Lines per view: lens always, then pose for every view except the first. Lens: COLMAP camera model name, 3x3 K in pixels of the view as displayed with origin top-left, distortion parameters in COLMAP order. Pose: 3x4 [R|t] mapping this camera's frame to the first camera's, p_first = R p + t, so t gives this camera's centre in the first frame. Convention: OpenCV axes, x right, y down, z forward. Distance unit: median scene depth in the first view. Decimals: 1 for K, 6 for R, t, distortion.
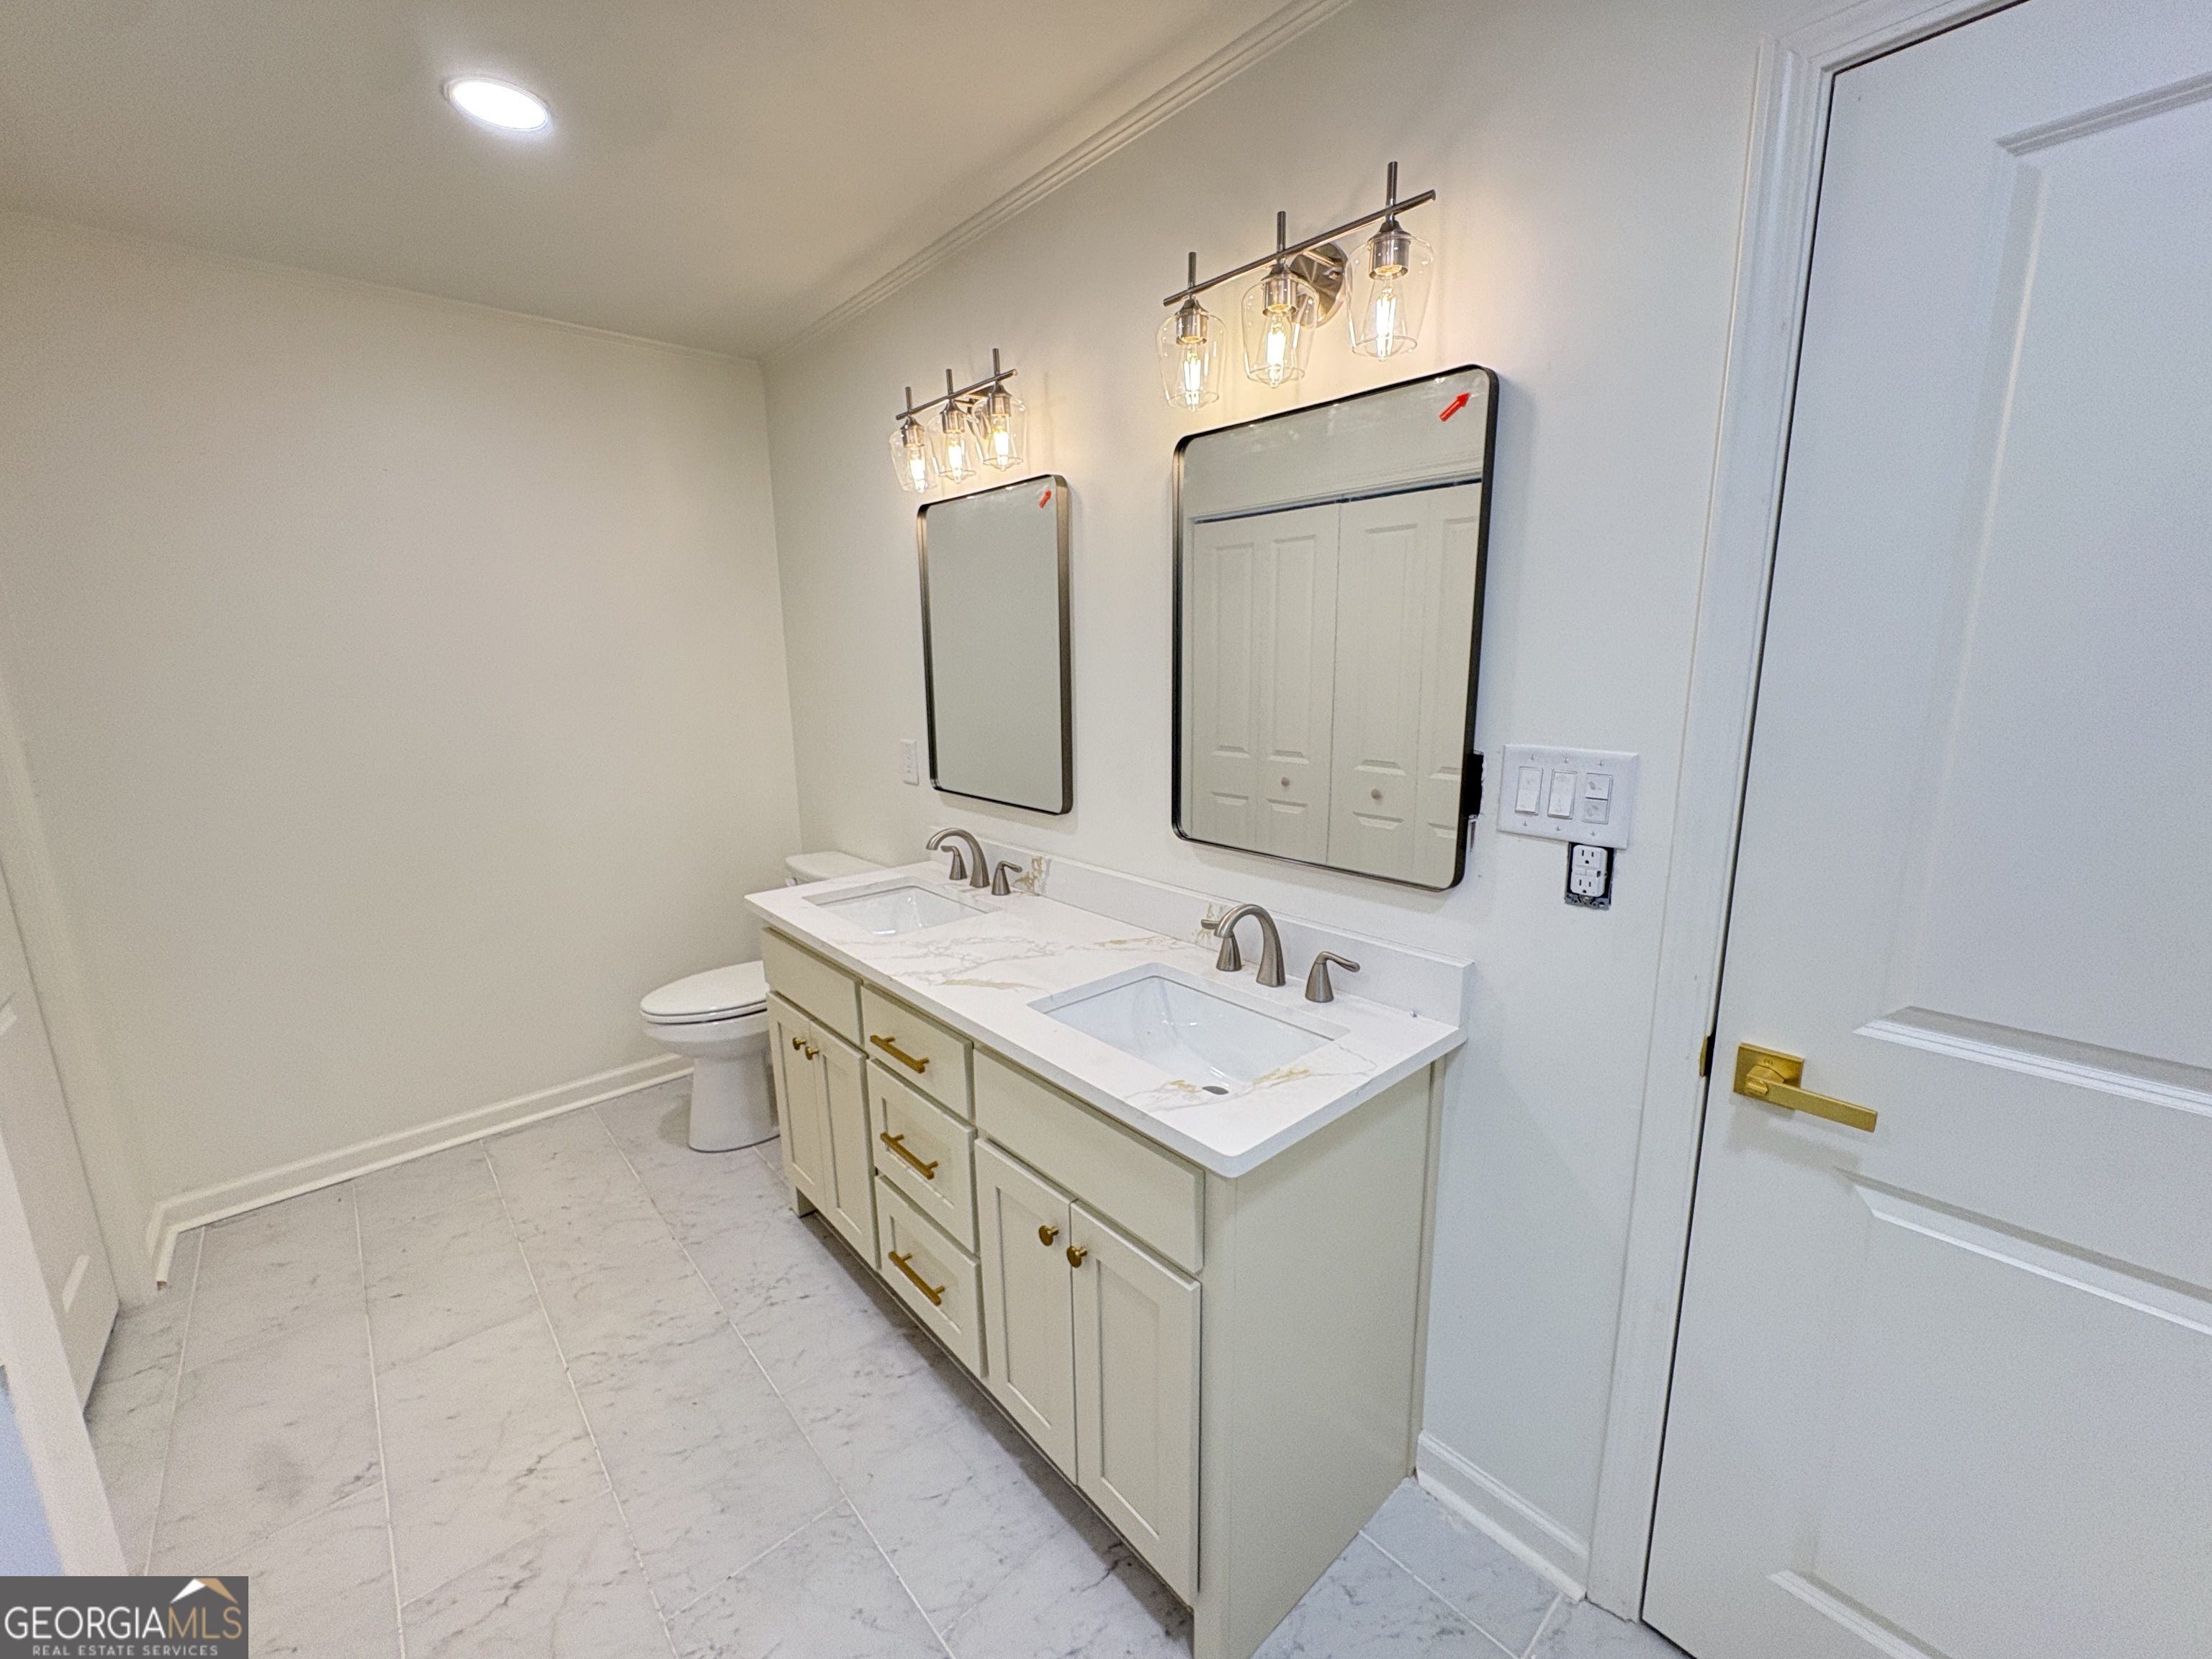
lens RADIAL K [[880.0, 0, 1105.1], [0, 880.0, 830.3], [0, 0, 1]] dist [-0.001231, -0.000148]
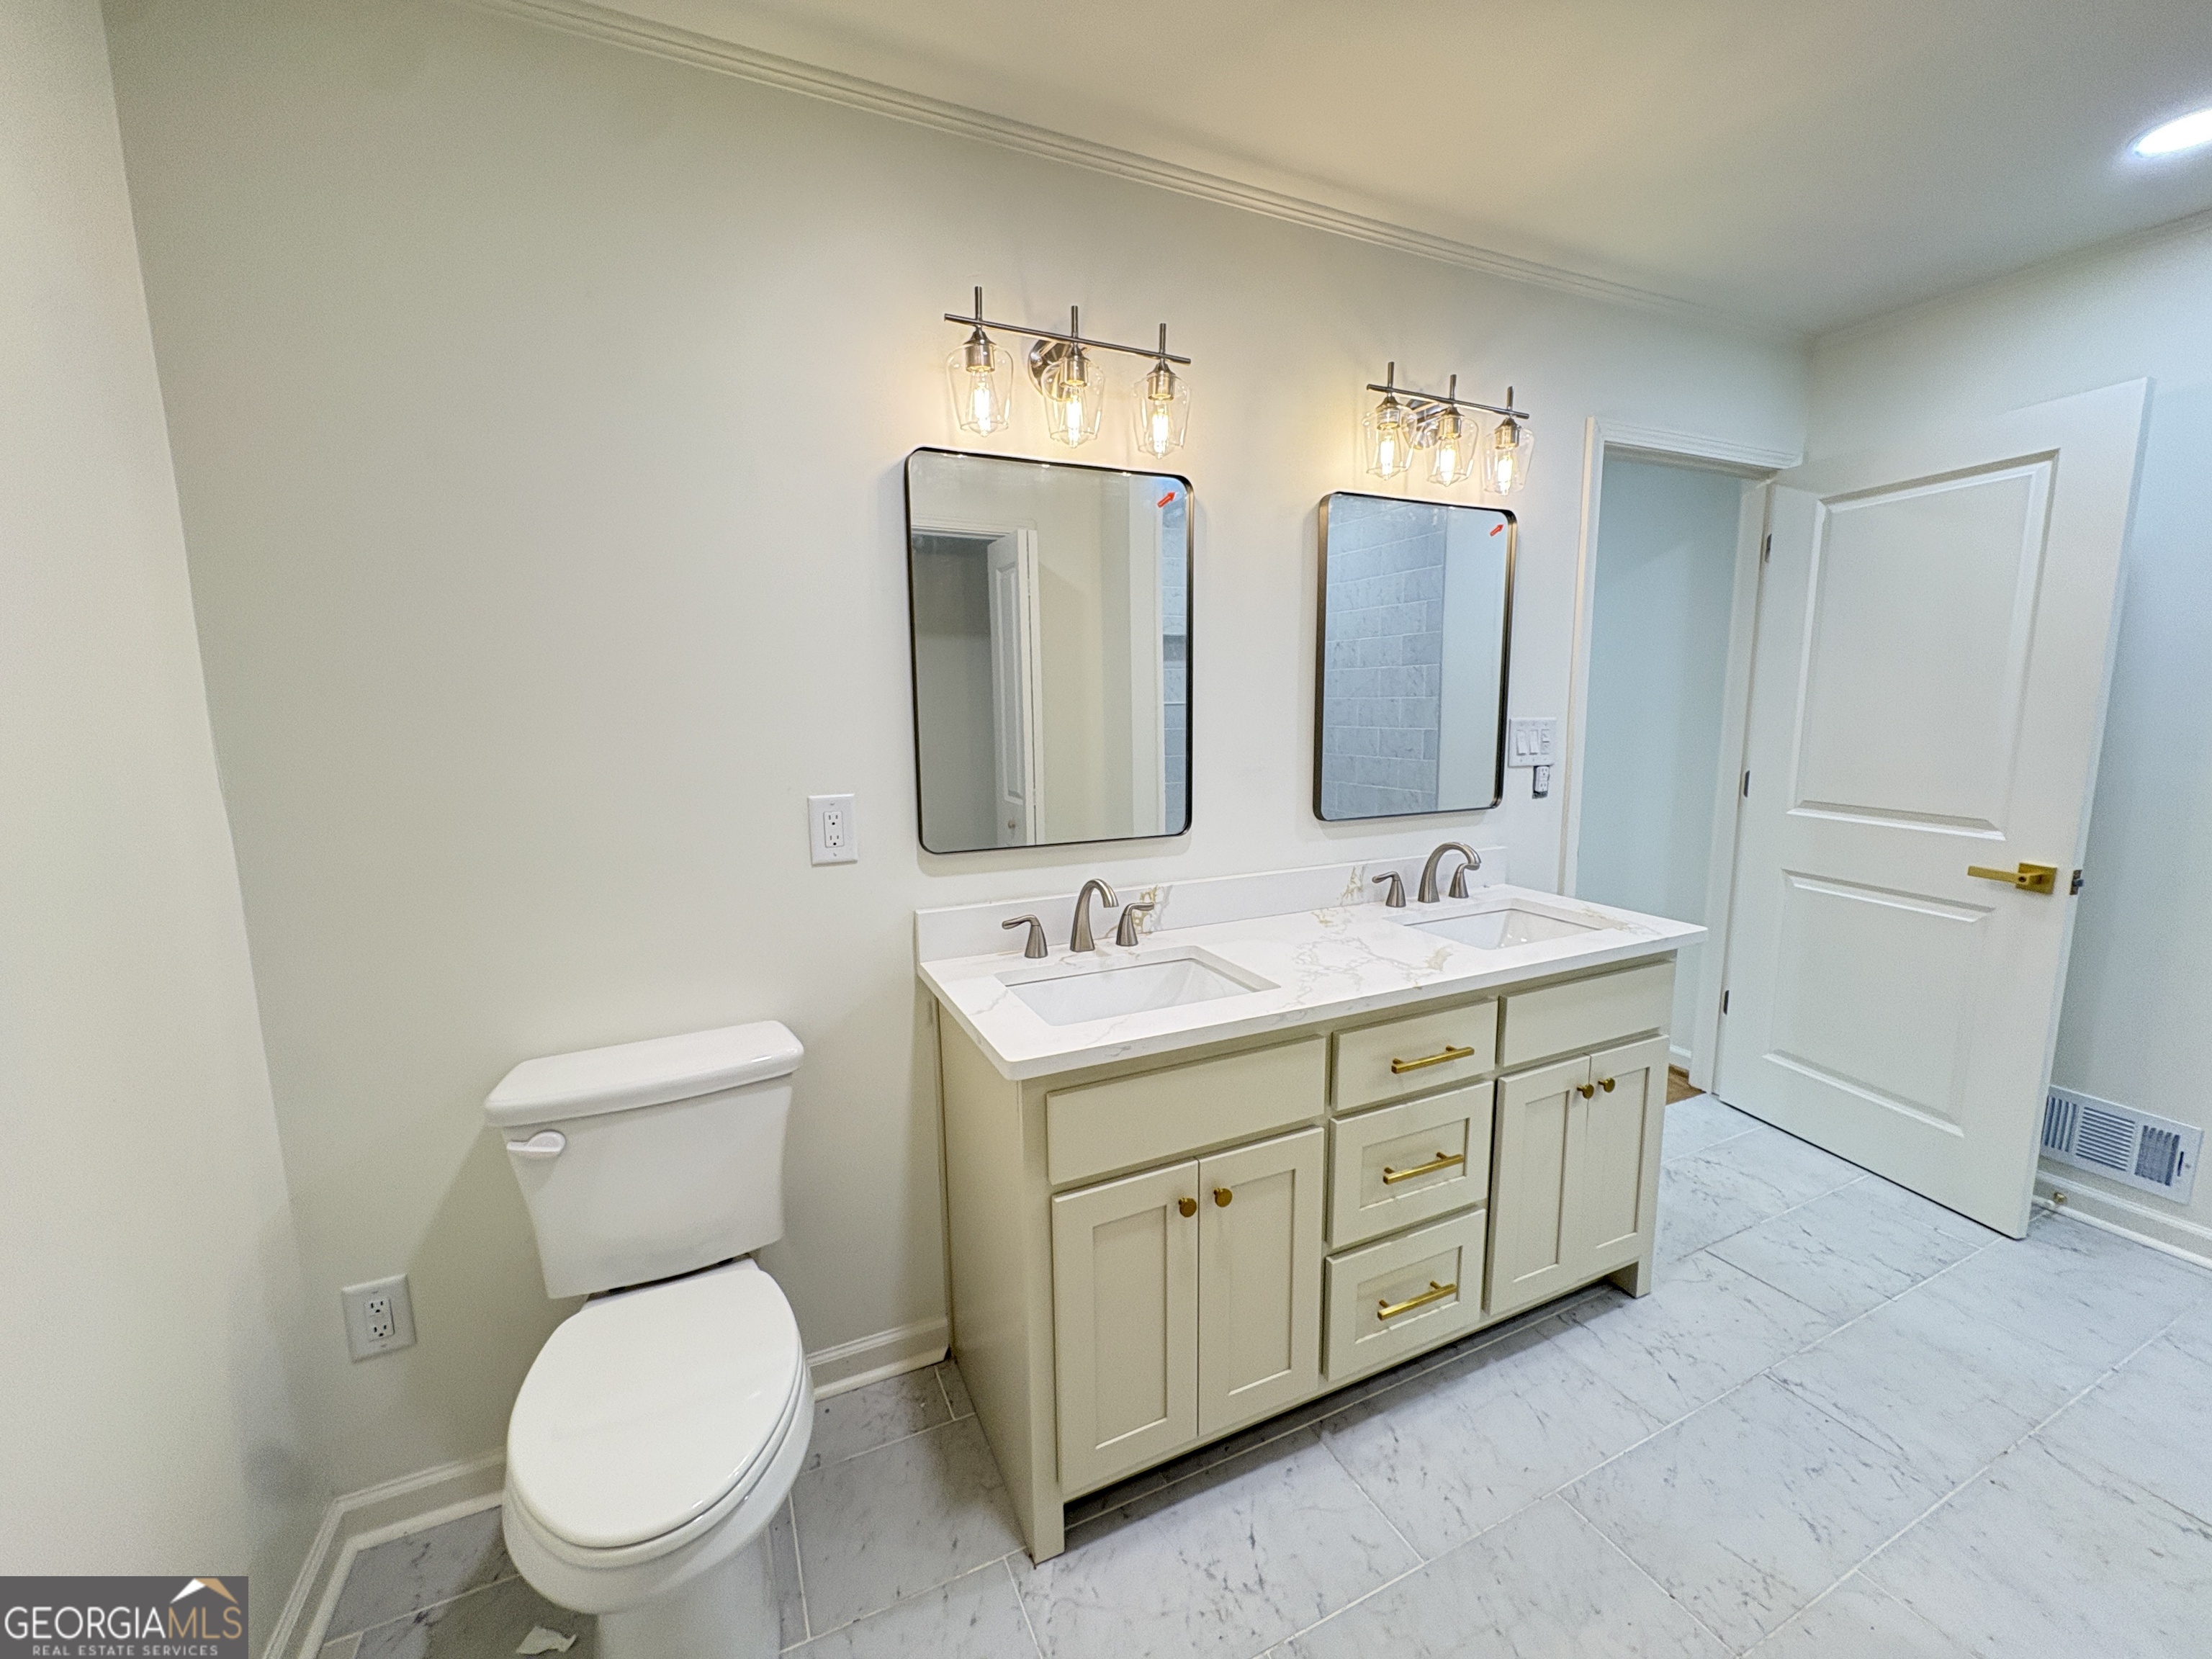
lens RADIAL K [[880.0, 0, 1101.2], [0, 880.0, 832.1], [0, 0, 1]] dist [-0.001231, -0.000148]
pose [[0.291269, -0.130263, 0.947731, -1.179969], [0.199753, 0.977130, 0.072913, -0.129580], [-0.935554, 0.168075, 0.310628, 0.960235]]
